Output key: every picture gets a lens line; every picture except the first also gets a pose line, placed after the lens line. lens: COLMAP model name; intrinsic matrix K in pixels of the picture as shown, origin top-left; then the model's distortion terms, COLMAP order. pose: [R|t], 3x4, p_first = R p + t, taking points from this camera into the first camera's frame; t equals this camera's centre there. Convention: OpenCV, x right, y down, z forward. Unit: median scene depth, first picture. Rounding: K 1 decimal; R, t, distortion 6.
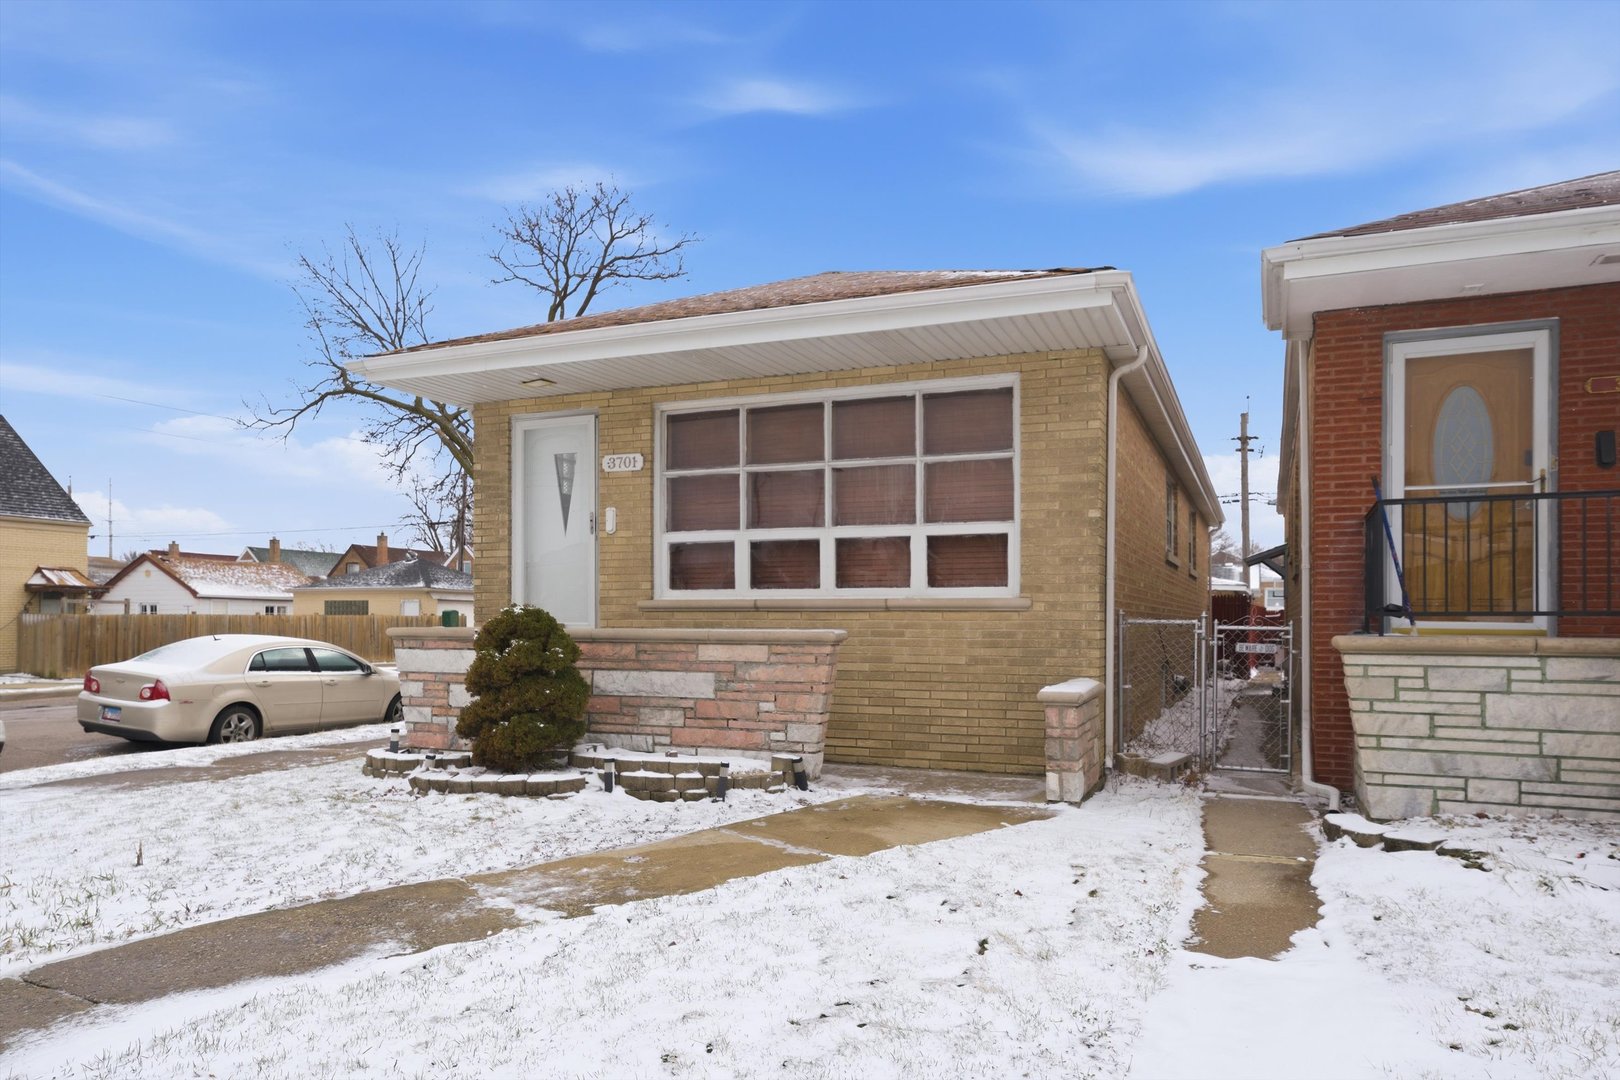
lens RADIAL K [[1084.6, 0, 811.8], [0, 1084.6, 613.9], [0, 0, 1]] dist [0.032993, -0.000320]
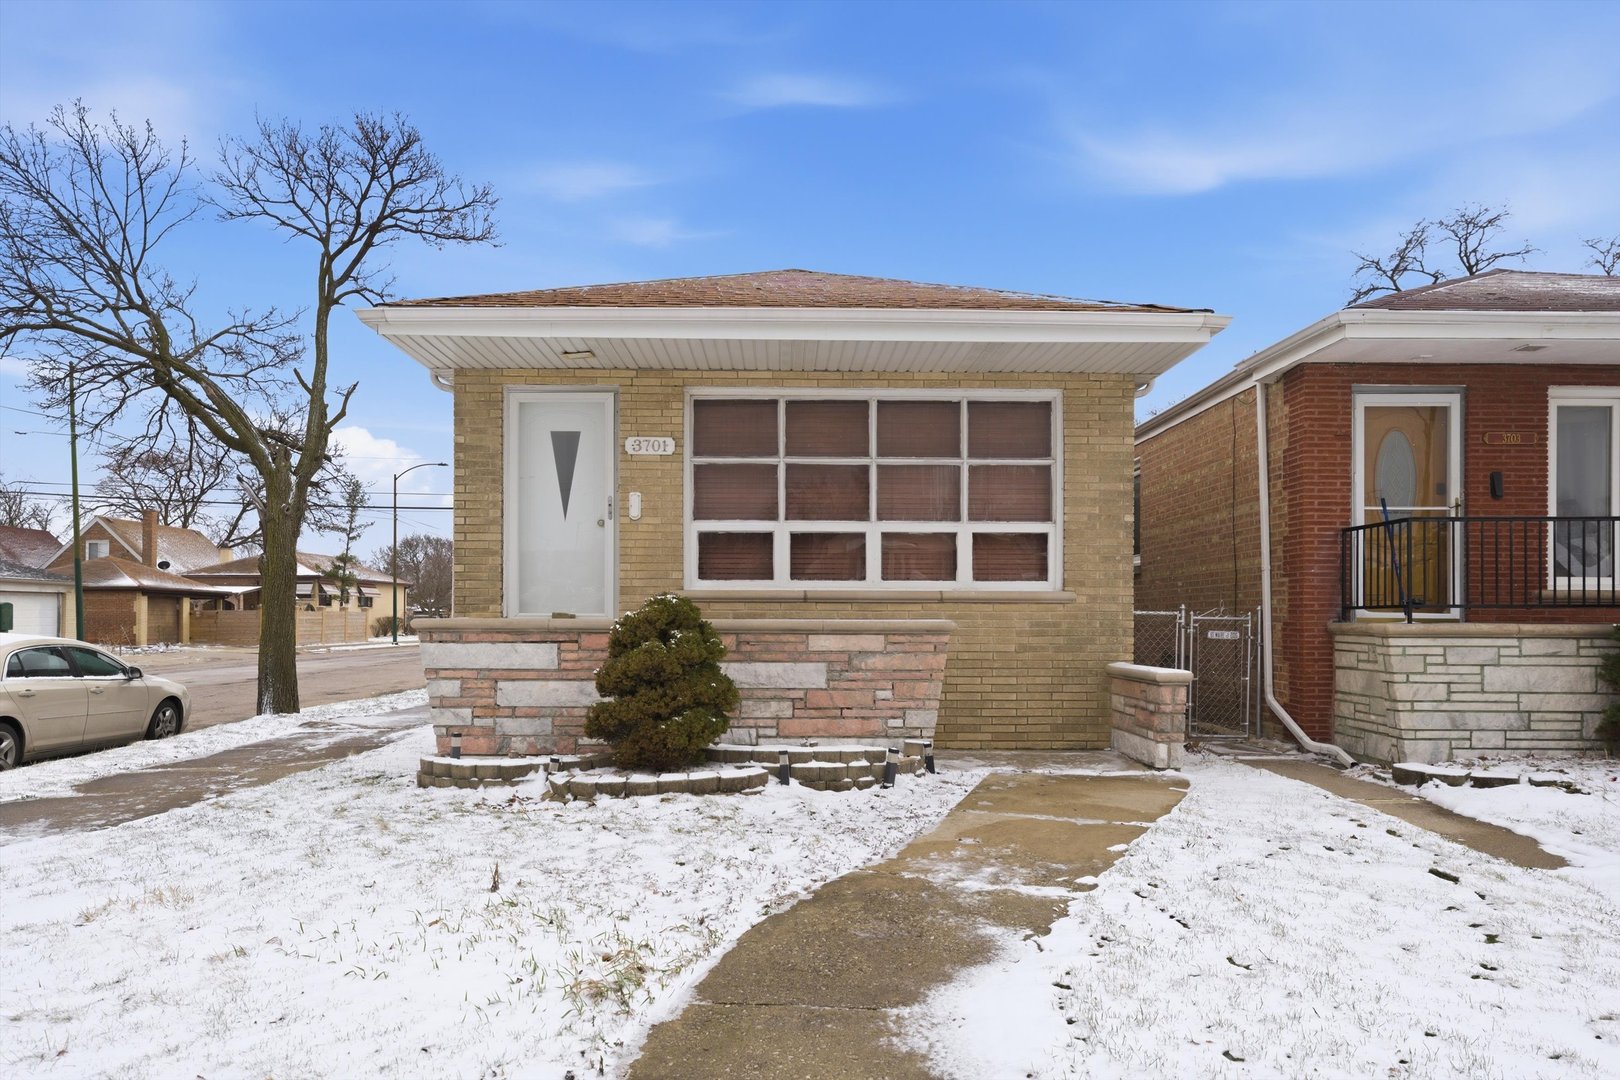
lens RADIAL K [[1091.1, 0, 810.3], [0, 1091.1, 603.7], [0, 0, 1]] dist [0.032809, 0.001594]
pose [[0.916269, 0.005029, 0.400532, -0.500083], [-0.002830, 0.999978, -0.006081, 0.005519], [-0.400554, 0.004439, 0.916263, 0.076627]]
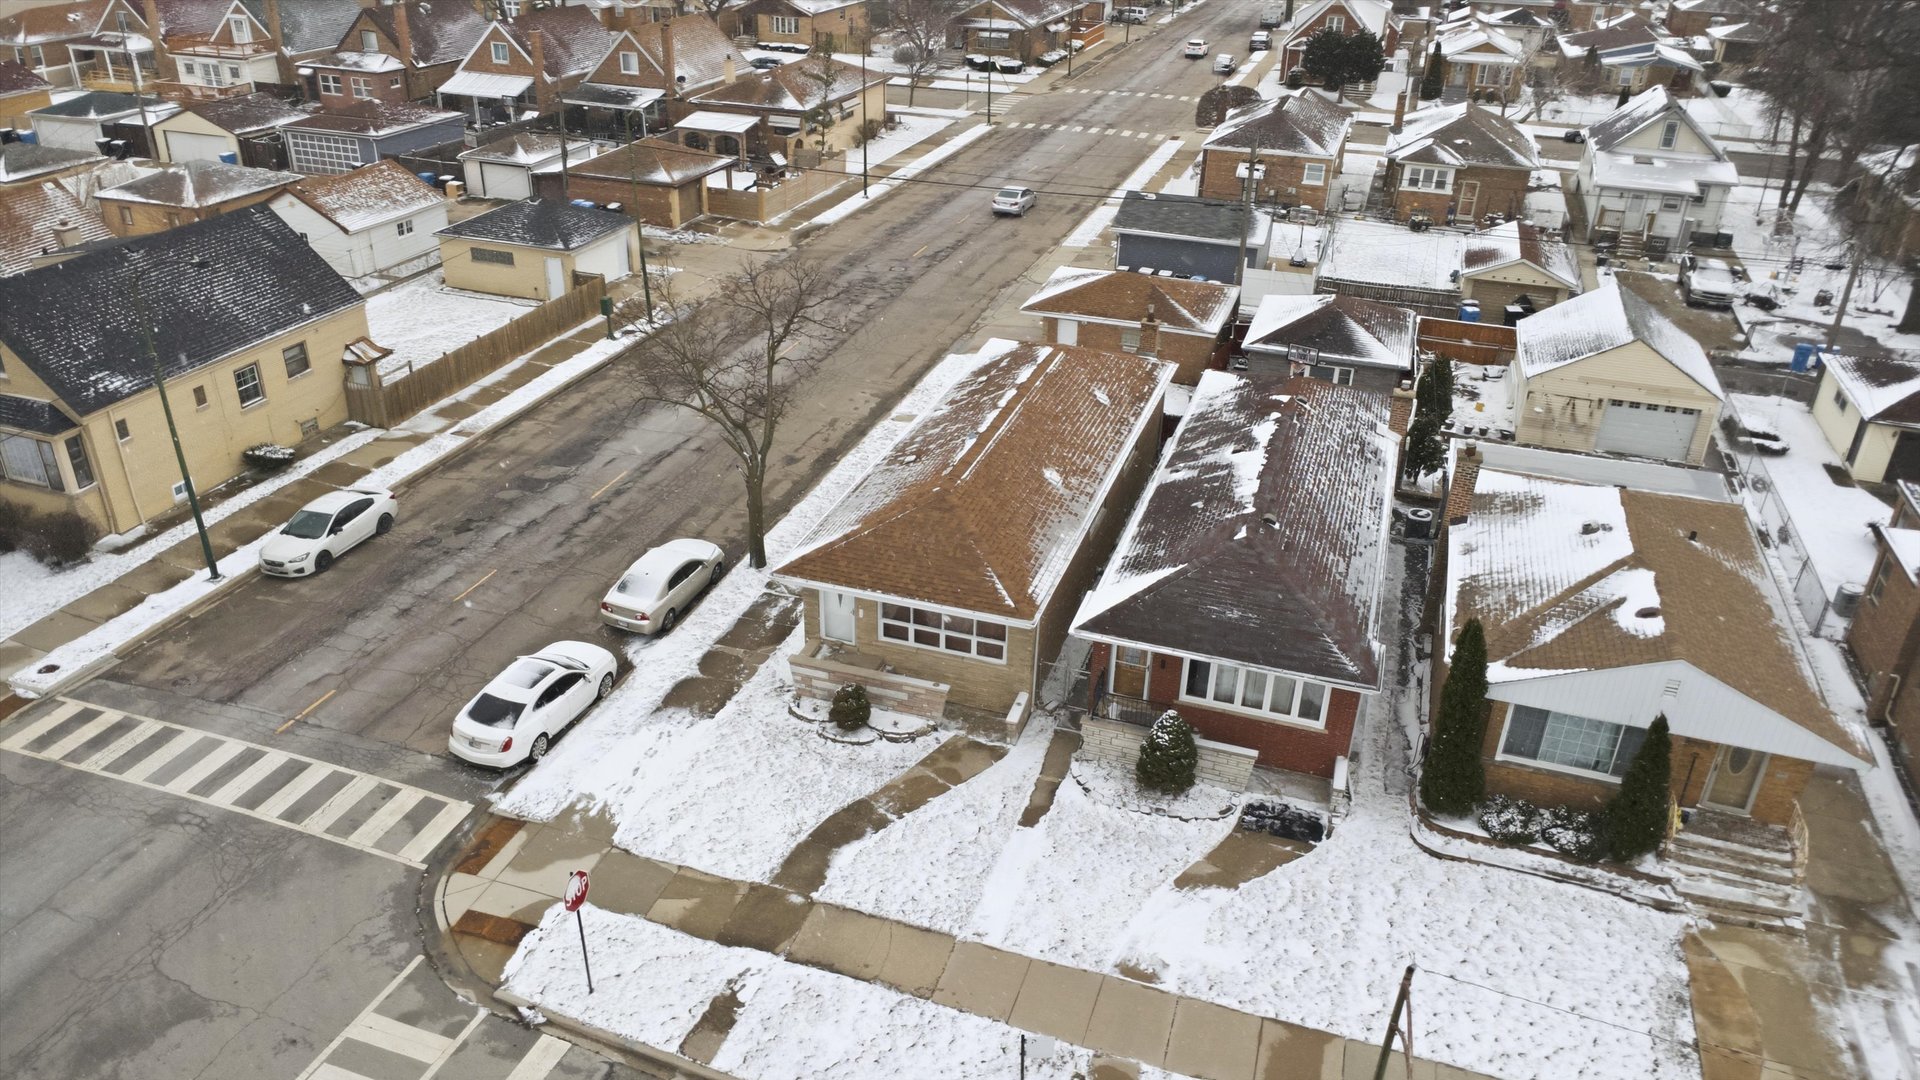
lens RADIAL K [[1349.5, 0, 955.4], [0, 1349.5, 541.1], [0, 0, 1]] dist [0.028116, -0.037844]
pose [[0.997317, -0.013316, 0.071977, -0.223721], [-0.022214, 0.881883, 0.470944, -2.144901], [-0.069746, -0.471280, 0.879222, -2.205945]]
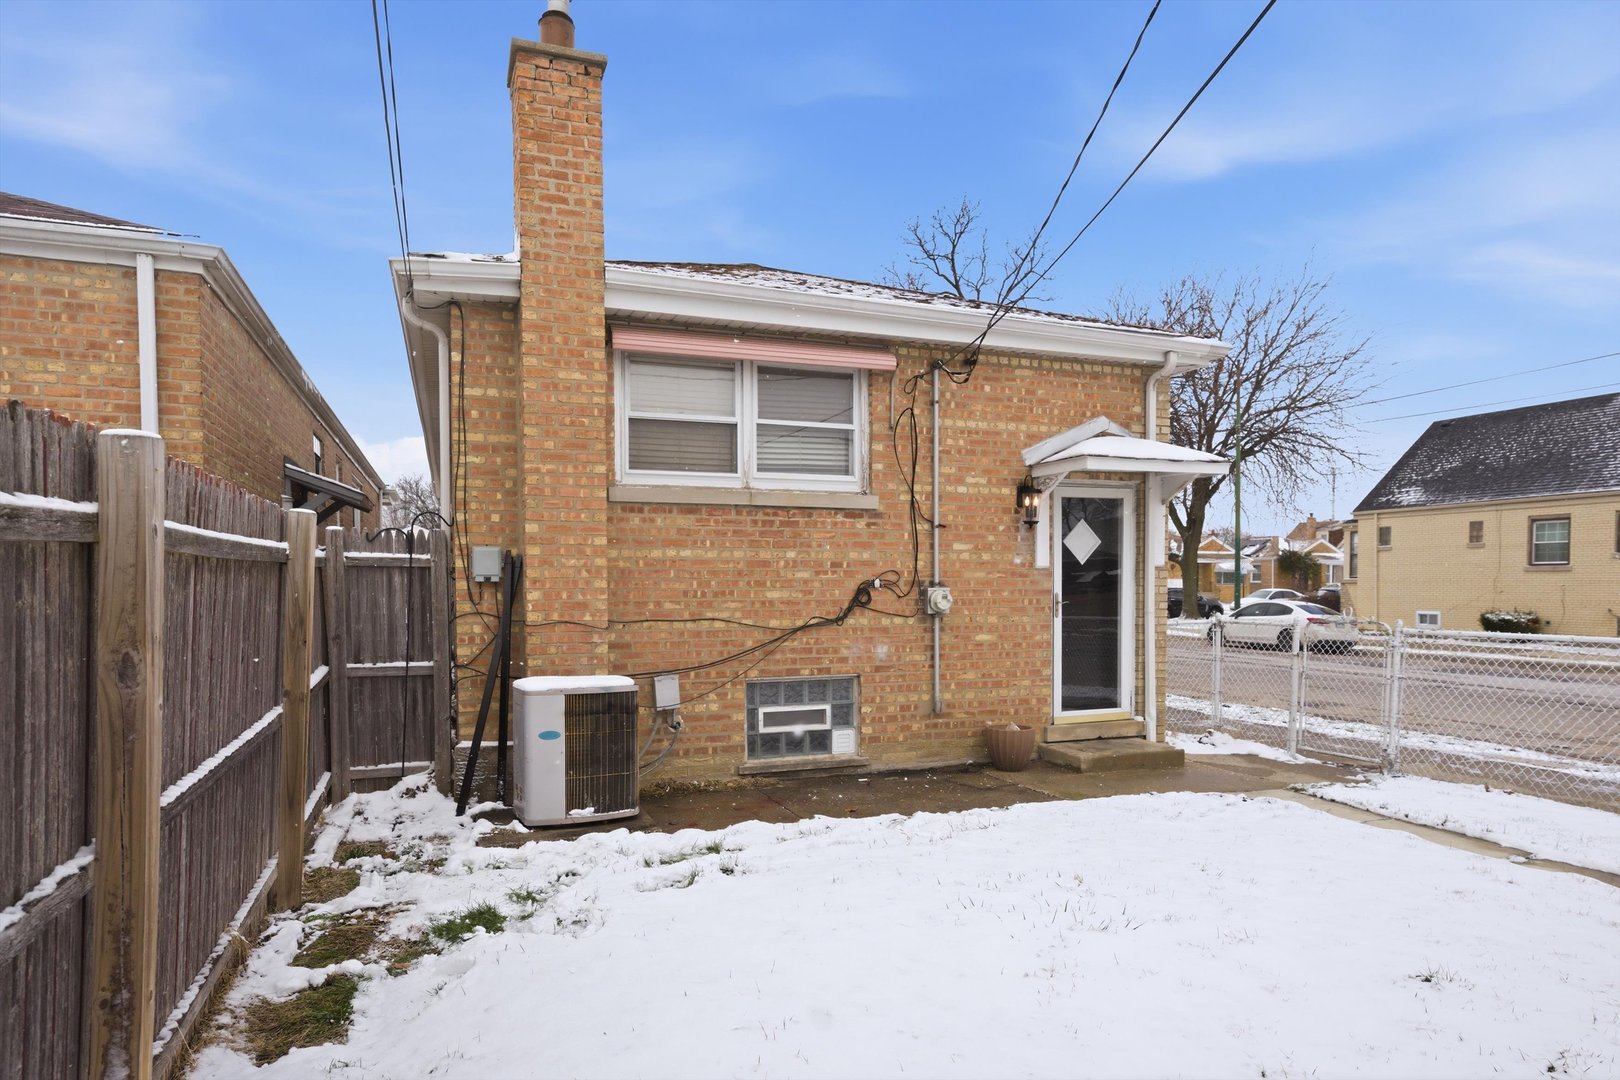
lens RADIAL K [[981.8, 0, 812.9], [0, 981.8, 596.1], [0, 0, 1]] dist [0.020463, 0.000095]
pose [[-0.729100, 0.005364, -0.684386, 1.341781], [0.003059, 0.999985, 0.004580, -0.001148], [0.684400, 0.001246, -0.729106, 3.566951]]
